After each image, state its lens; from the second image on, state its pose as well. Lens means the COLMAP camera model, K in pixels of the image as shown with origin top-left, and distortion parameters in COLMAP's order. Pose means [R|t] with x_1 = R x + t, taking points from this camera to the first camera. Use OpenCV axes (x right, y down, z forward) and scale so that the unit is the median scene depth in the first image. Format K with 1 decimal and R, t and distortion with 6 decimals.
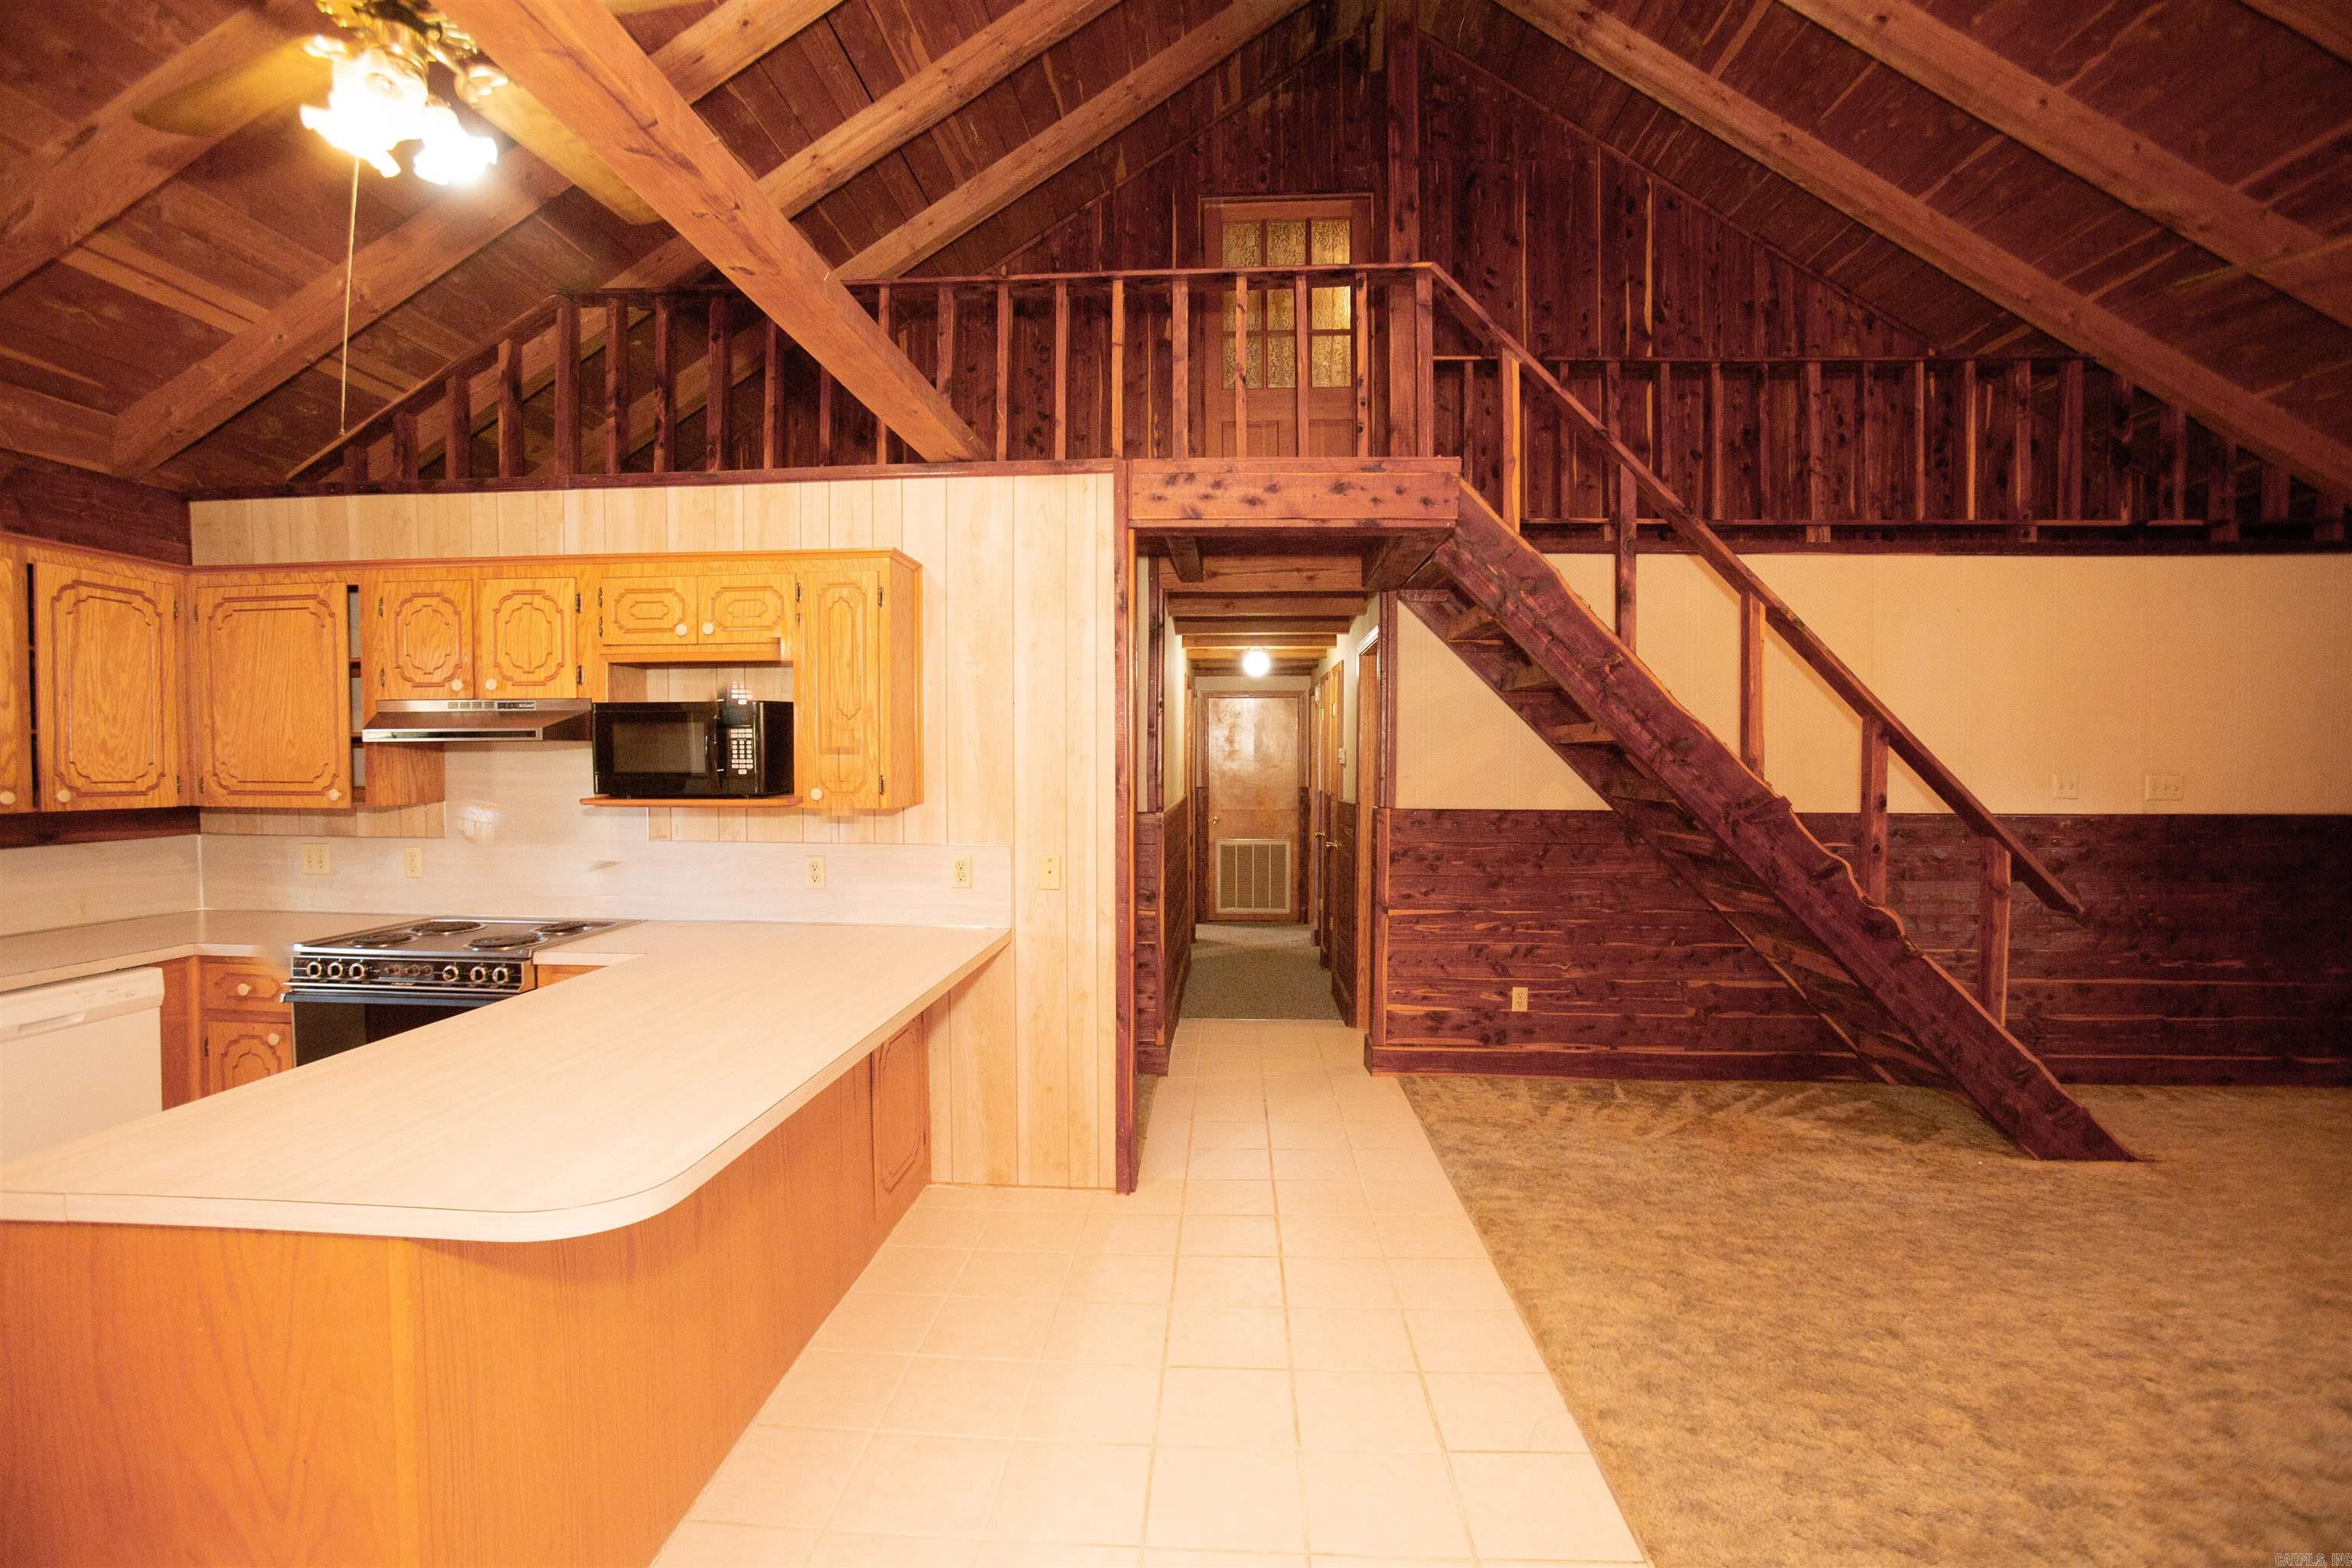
lens RADIAL K [[1085.5, 0, 1153.1], [0, 1085.5, 793.1], [0, 0, 1]] dist [-0.050148, 0.016604]
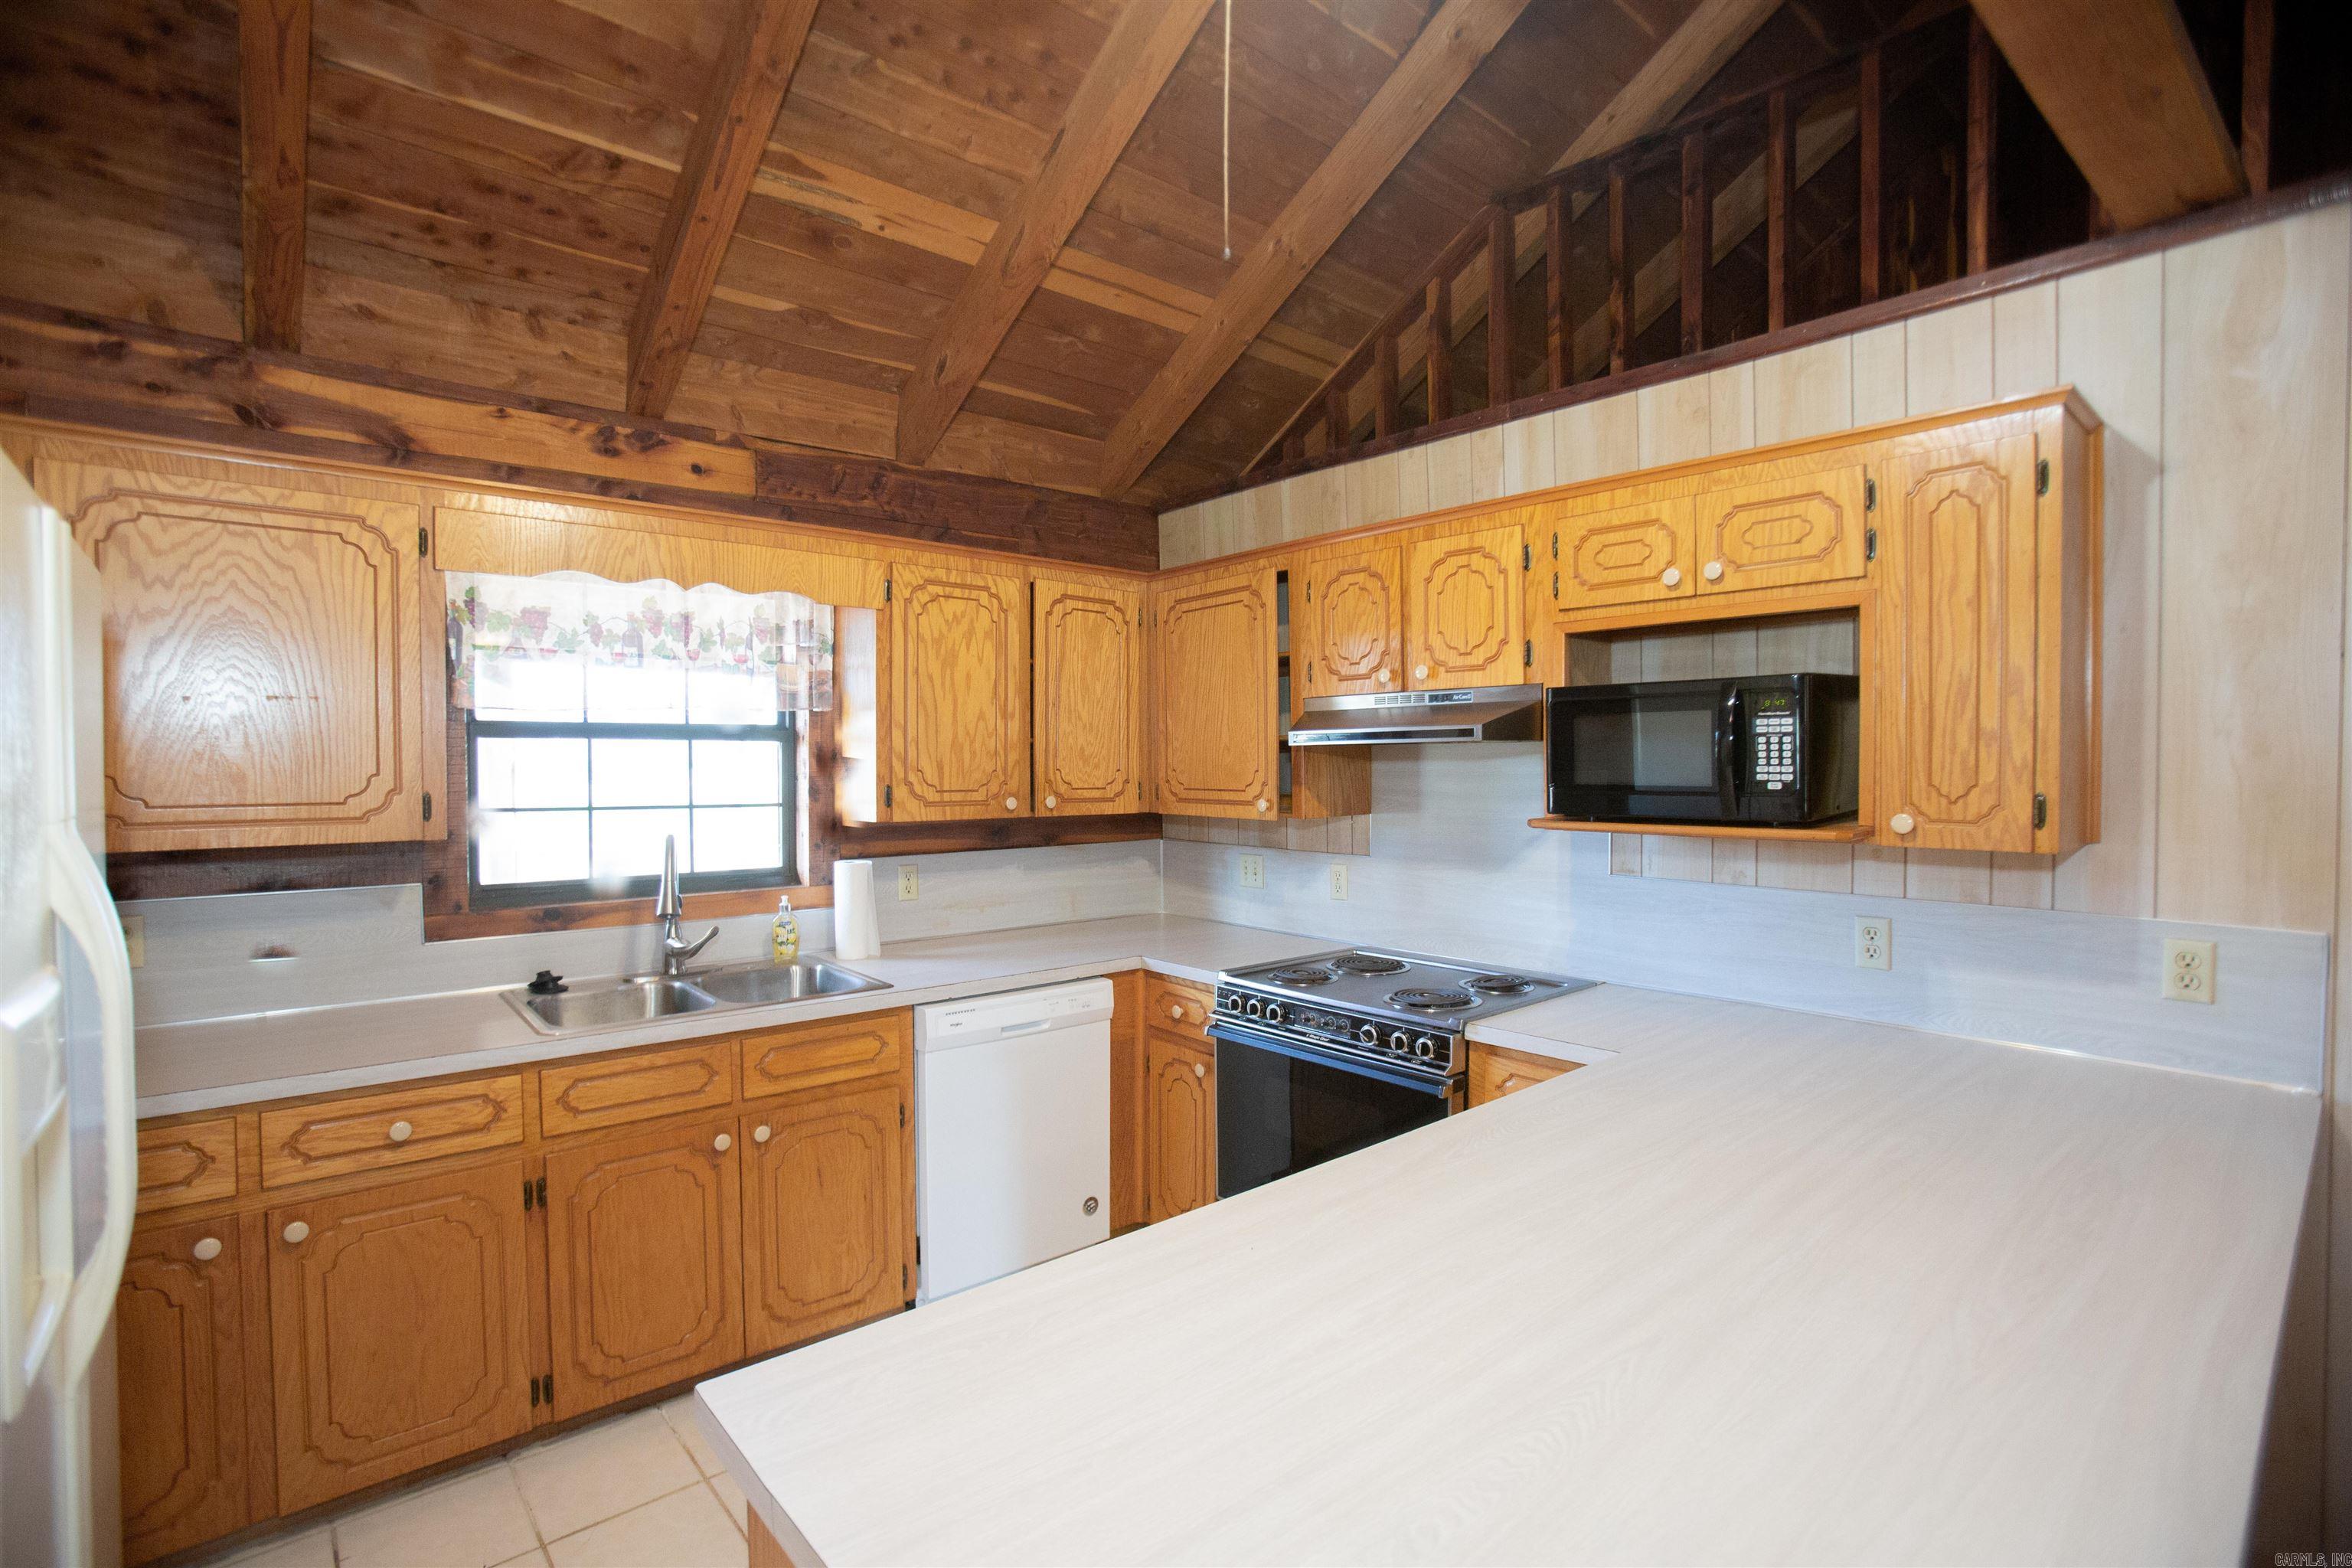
lens RADIAL K [[1085.5, 0, 1145.7], [0, 1085.5, 790.4], [0, 0, 1]] dist [-0.050148, 0.016604]
pose [[0.697330, 0.014913, -0.716595, -0.181638], [-0.014503, 0.999872, 0.006696, -0.015639], [0.716604, 0.005724, 0.697457, 0.286099]]
